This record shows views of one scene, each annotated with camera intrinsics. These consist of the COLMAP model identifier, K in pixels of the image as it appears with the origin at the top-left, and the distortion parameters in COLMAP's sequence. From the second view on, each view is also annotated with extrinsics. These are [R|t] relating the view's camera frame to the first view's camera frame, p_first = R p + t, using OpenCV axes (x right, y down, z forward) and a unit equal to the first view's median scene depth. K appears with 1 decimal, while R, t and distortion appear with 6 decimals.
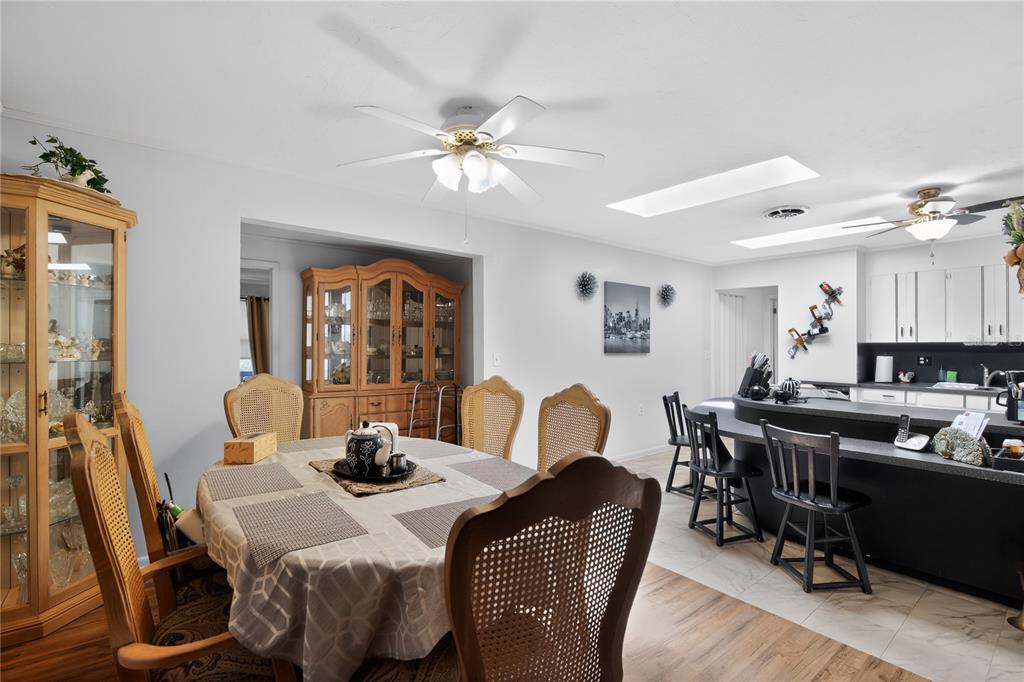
lens RADIAL K [[473.8, 0, 532.1], [0, 473.8, 342.1], [0, 0, 1]] dist [0.039493, -0.002493]
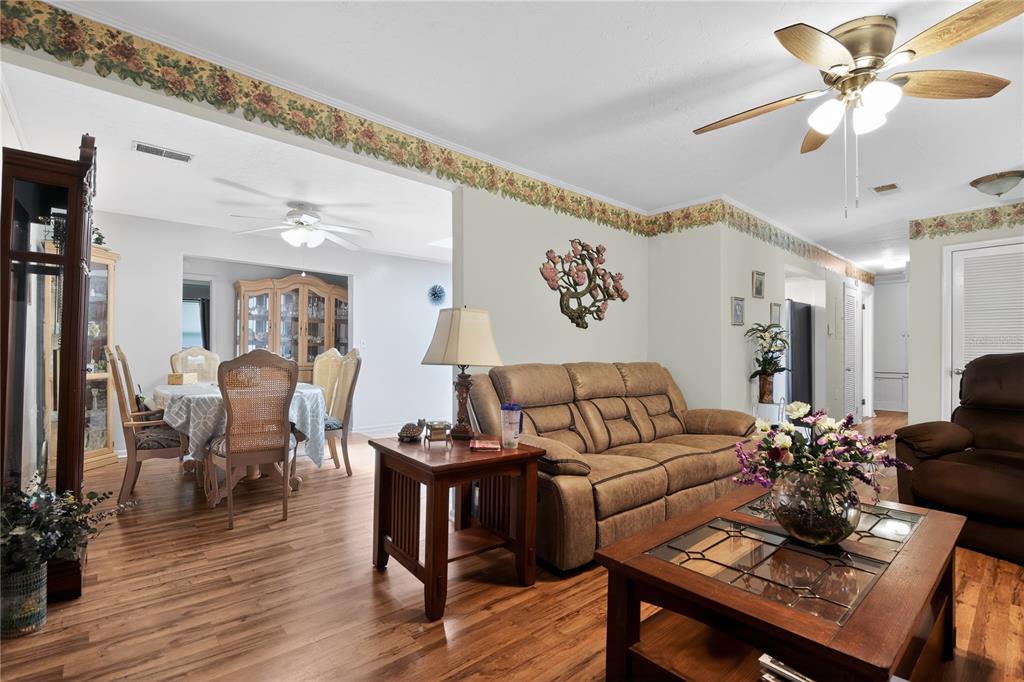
lens RADIAL K [[473.8, 0, 518.4], [0, 473.8, 347.1], [0, 0, 1]] dist [0.039493, -0.002493]
pose [[0.999657, 0.004184, 0.025856, 0.584763], [-0.004313, 0.999979, 0.004937, 0.056447], [-0.025835, -0.005047, 0.999653, -0.799453]]
